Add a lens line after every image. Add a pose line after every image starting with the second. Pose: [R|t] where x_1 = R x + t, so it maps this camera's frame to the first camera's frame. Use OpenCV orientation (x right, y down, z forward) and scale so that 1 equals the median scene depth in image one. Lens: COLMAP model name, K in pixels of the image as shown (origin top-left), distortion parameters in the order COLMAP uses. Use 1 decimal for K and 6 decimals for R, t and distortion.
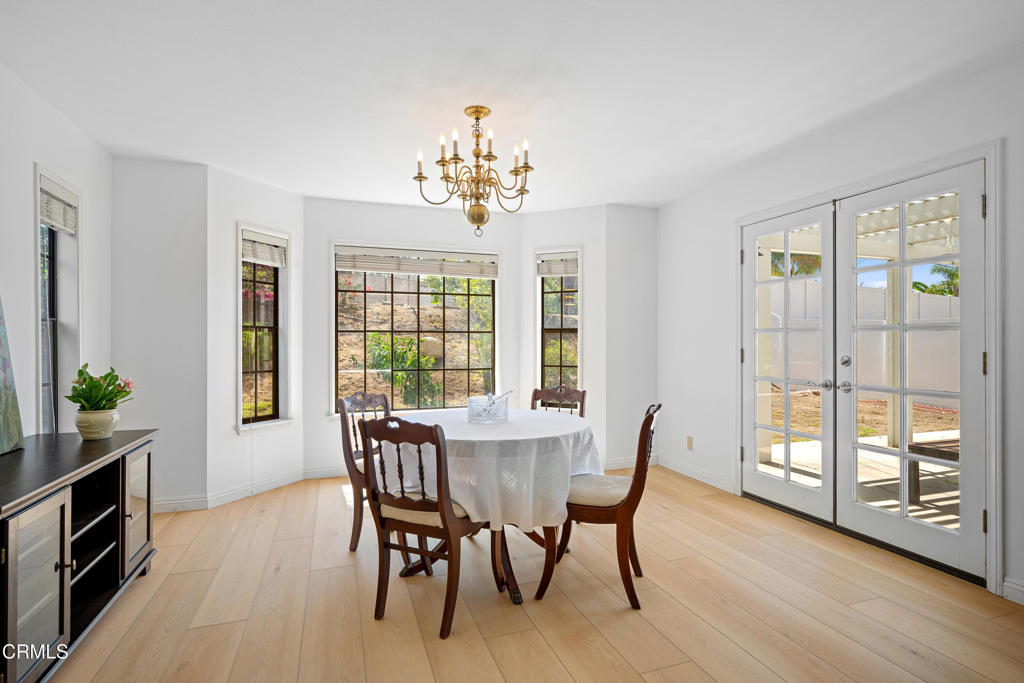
lens RADIAL K [[513.9, 0, 512.0], [0, 513.9, 341.5], [0, 0, 1]] dist [0.003403, 0.000107]
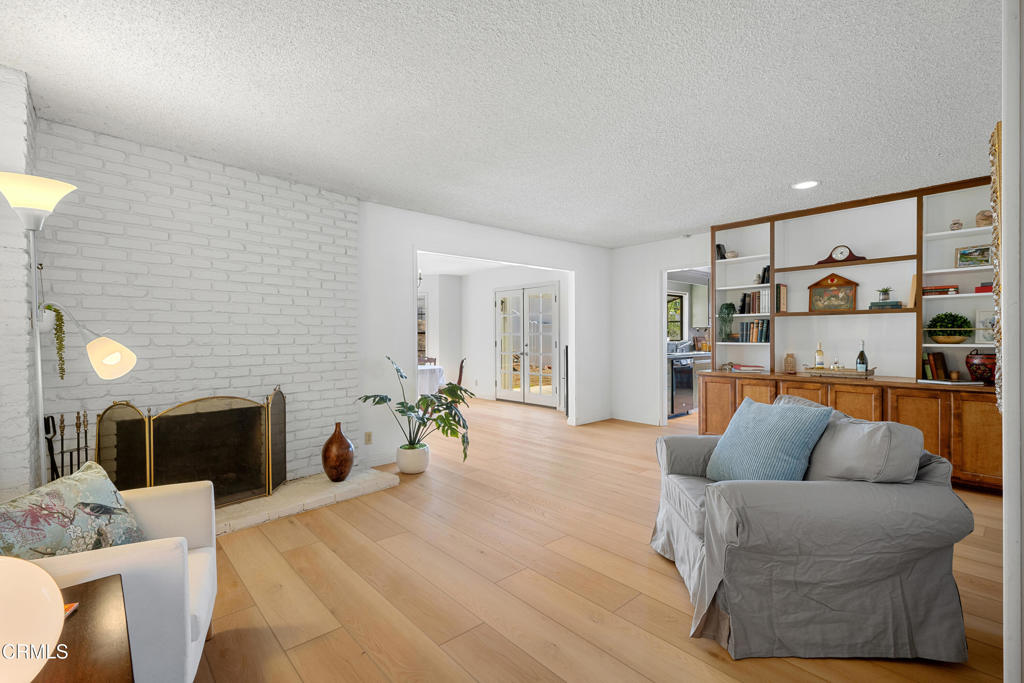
lens RADIAL K [[465.0, 0, 512.0], [0, 465.0, 341.5], [0, 0, 1]] dist [0.001404, -0.000021]
pose [[0.922827, -0.007507, 0.385141, -0.464262], [0.003445, 0.999931, 0.011236, -0.012171], [-0.385199, -0.009042, 0.922789, -1.481050]]
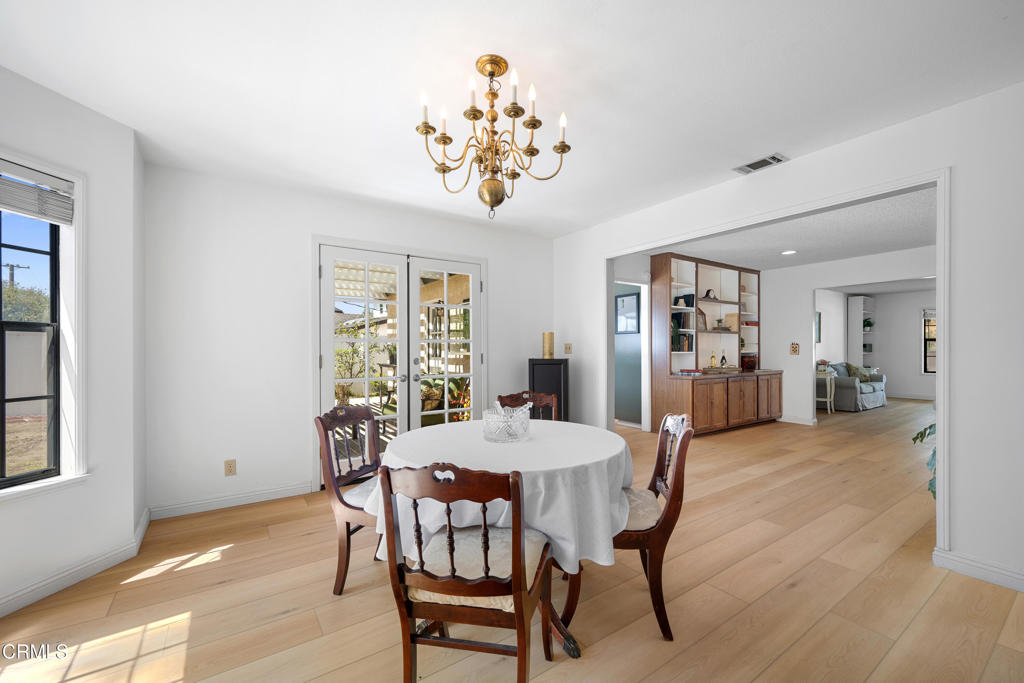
lens RADIAL K [[426.7, 0, 512.0], [0, 426.7, 341.5], [0, 0, 1]] dist [0.000001, 0.000084]
pose [[-0.269426, 0.012053, 0.962946, -0.725348], [-0.001374, 0.999916, -0.012900, -0.005672], [-0.963020, -0.004799, -0.269386, 1.139798]]
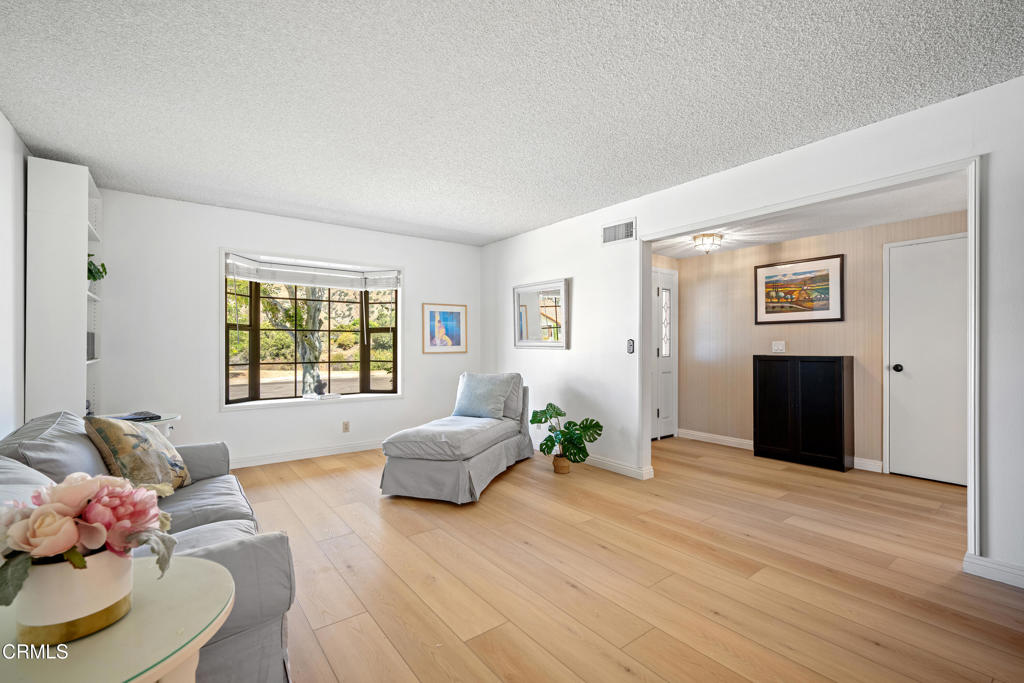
lens RADIAL K [[453.6, 0, 512.0], [0, 453.6, 341.5], [0, 0, 1]] dist [-0.000865, -0.000207]
pose [[-0.949766, -0.000523, -0.312959, 1.182237], [0.002573, 0.999952, -0.009479, -0.000398], [0.312949, -0.009808, -0.949719, -1.138499]]
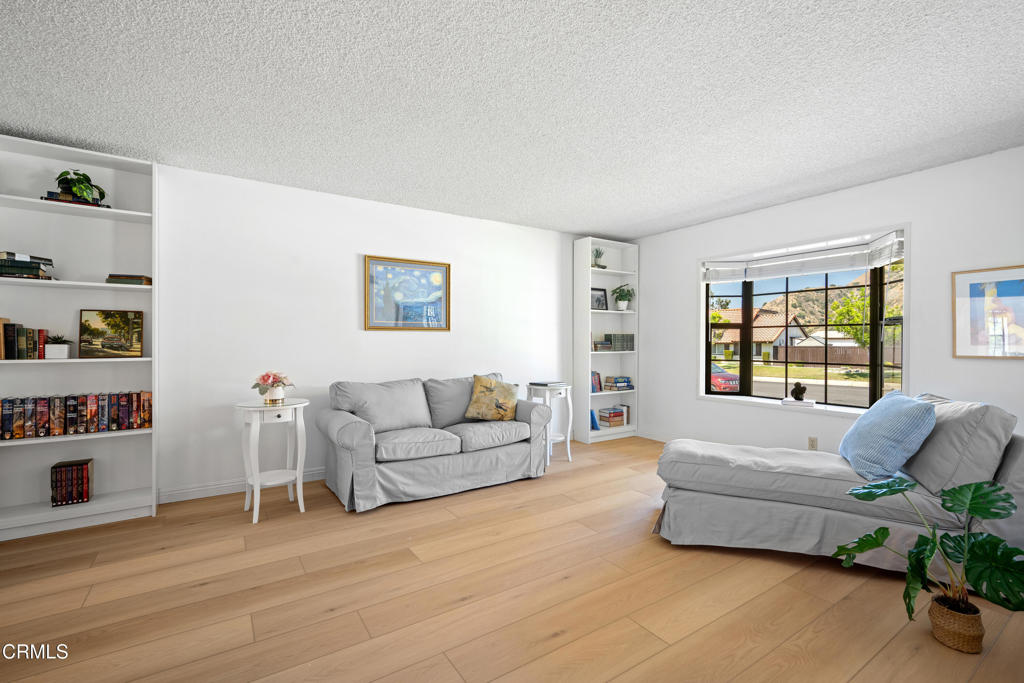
lens RADIAL K [[453.6, 0, 512.0], [0, 453.6, 341.5], [0, 0, 1]] dist [-0.000865, -0.000207]
pose [[-0.248461, -0.000653, 0.968642, 0.145125], [-0.003733, 0.999993, -0.000284, -0.004673], [-0.968635, -0.003686, -0.248461, -1.719301]]
